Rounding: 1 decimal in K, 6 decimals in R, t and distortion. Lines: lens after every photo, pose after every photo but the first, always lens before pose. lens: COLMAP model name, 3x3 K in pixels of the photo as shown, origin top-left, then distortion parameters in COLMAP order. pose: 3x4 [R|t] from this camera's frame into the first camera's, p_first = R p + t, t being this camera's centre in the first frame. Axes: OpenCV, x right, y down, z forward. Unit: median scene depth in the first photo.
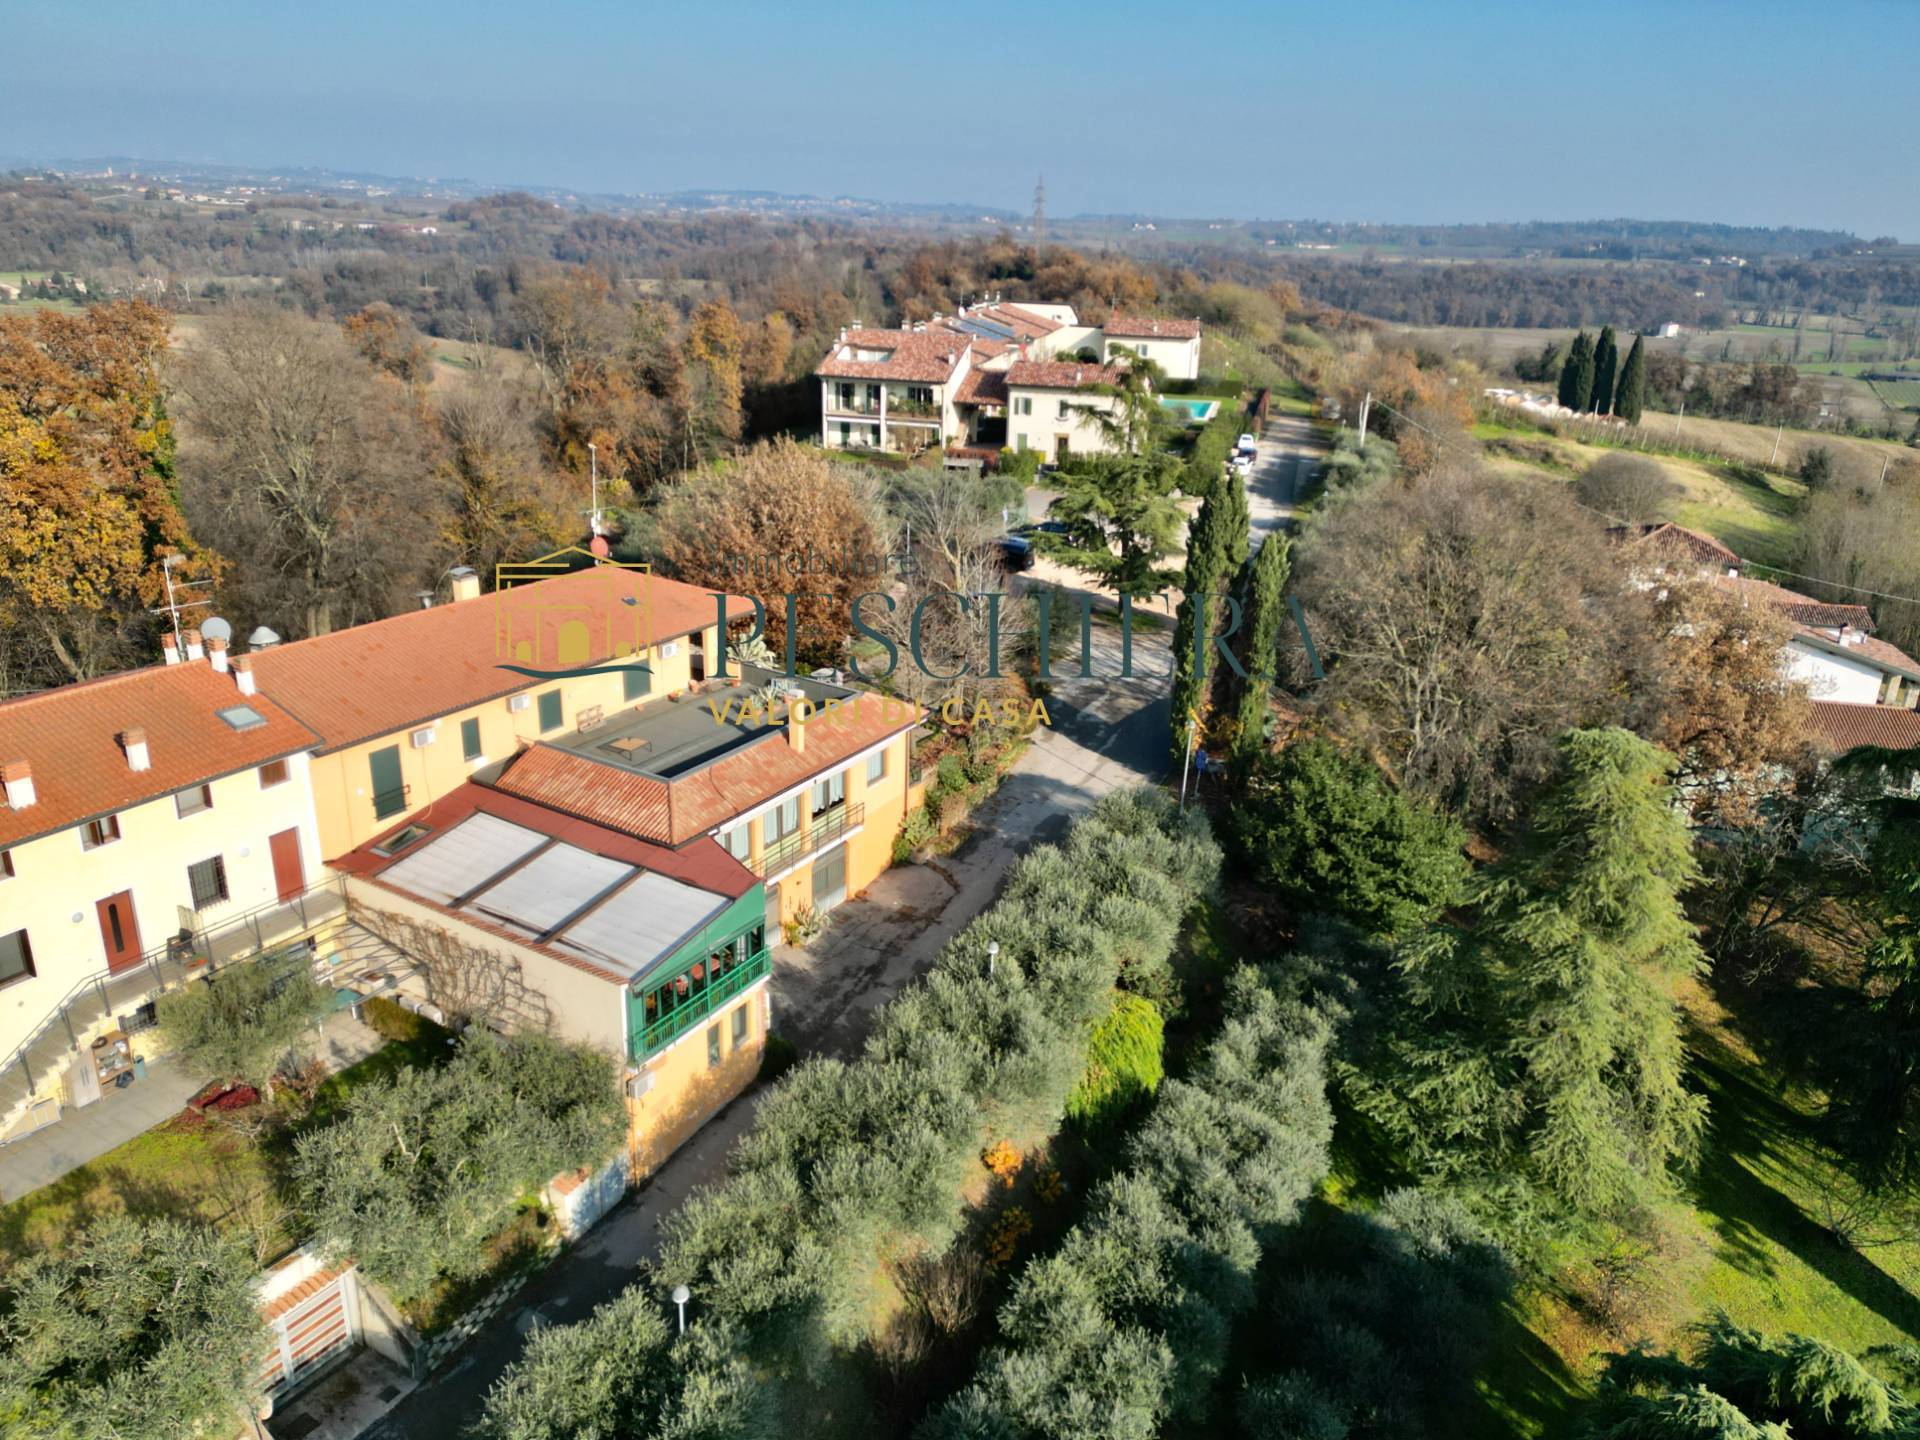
lens RADIAL K [[1380.1, 0, 966.6], [0, 1380.1, 765.7], [0, 0, 1]] dist [0.077938, -0.073968]
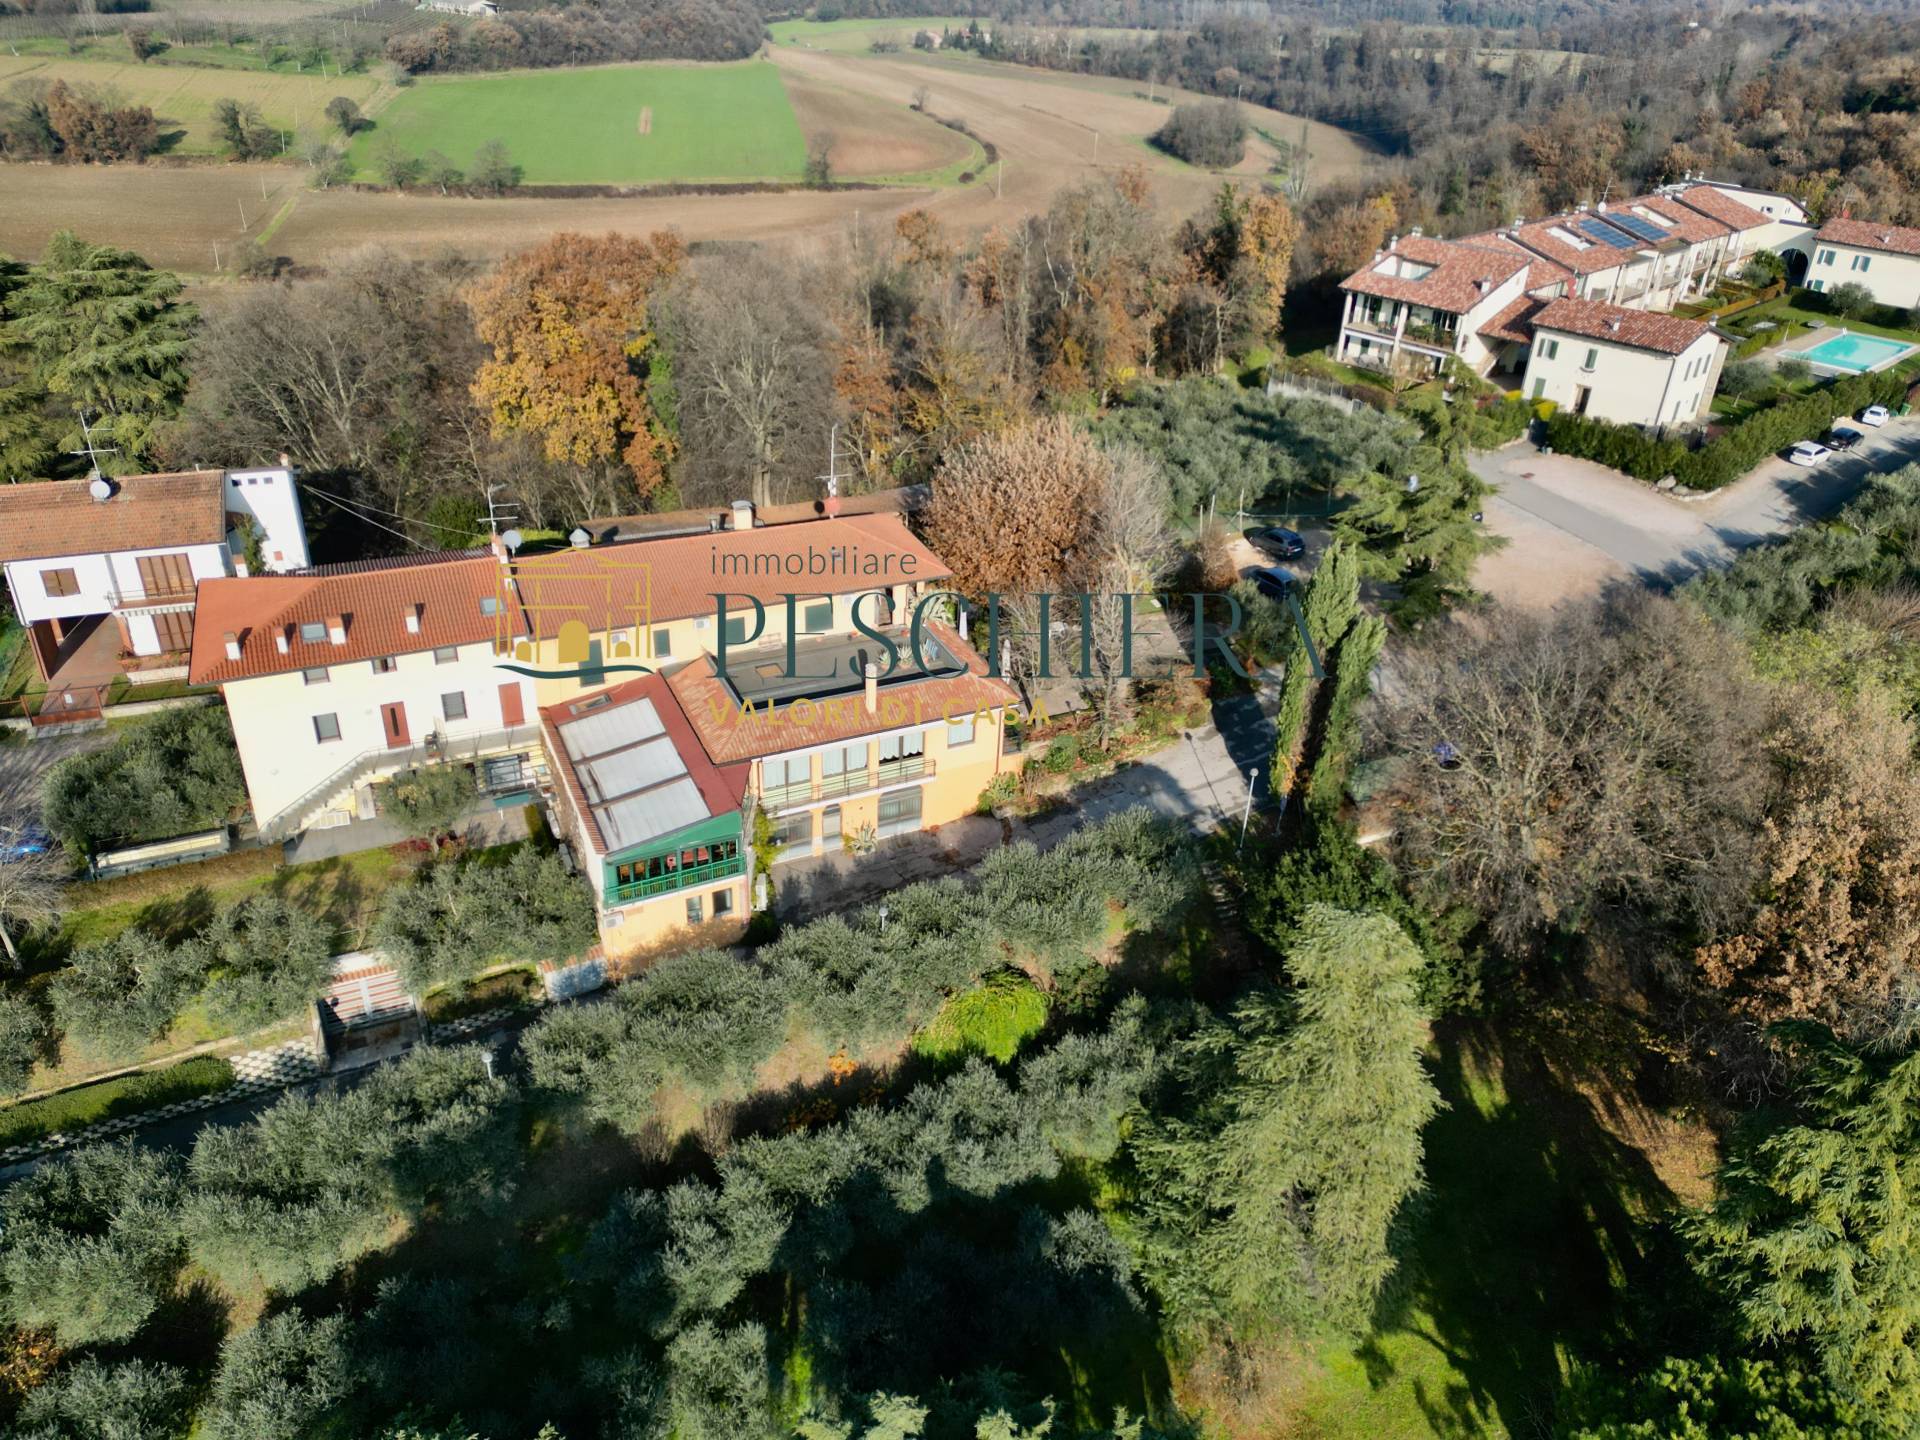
lens RADIAL K [[1407.3, 0, 956.5], [0, 1407.3, 761.0], [0, 0, 1]] dist [0.075660, -0.073498]
pose [[0.832954, 0.286476, -0.473413, 0.536762], [-0.215911, 0.955999, 0.198616, -0.226888], [0.509481, -0.063223, 0.858156, -0.064147]]
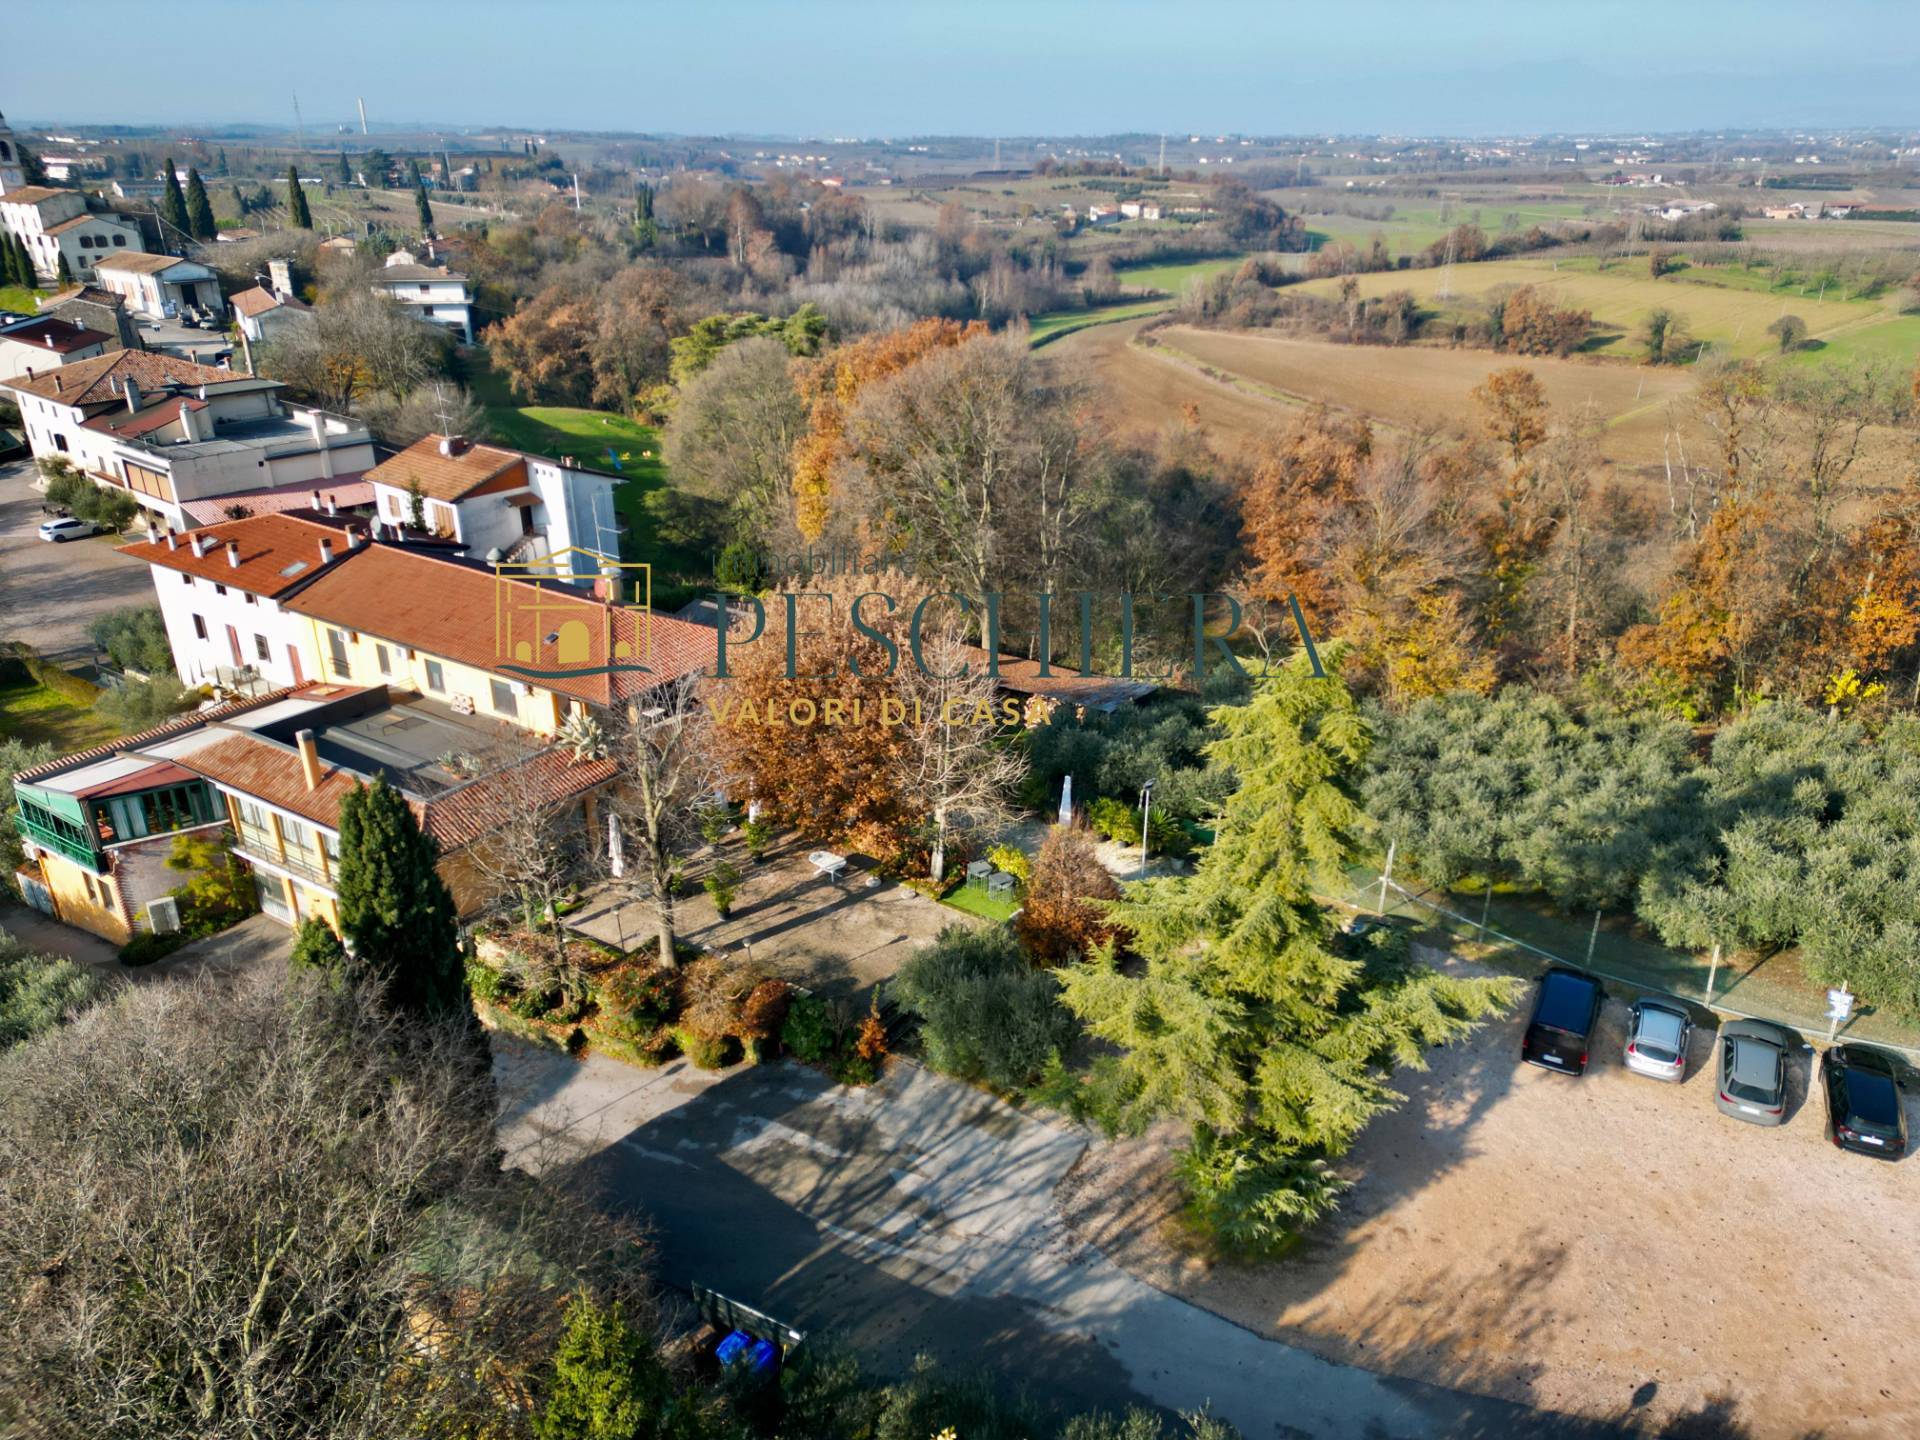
lens RADIAL K [[1334.8, 0, 960.0], [0, 1334.8, 720.0], [0, 0, 1]] dist [0.072510, -0.064661]
pose [[-0.049089, 0.371022, -0.927326, 0.737130], [-0.373344, 0.854327, 0.361579, -0.570421], [0.926393, 0.363961, 0.096581, 1.264554]]
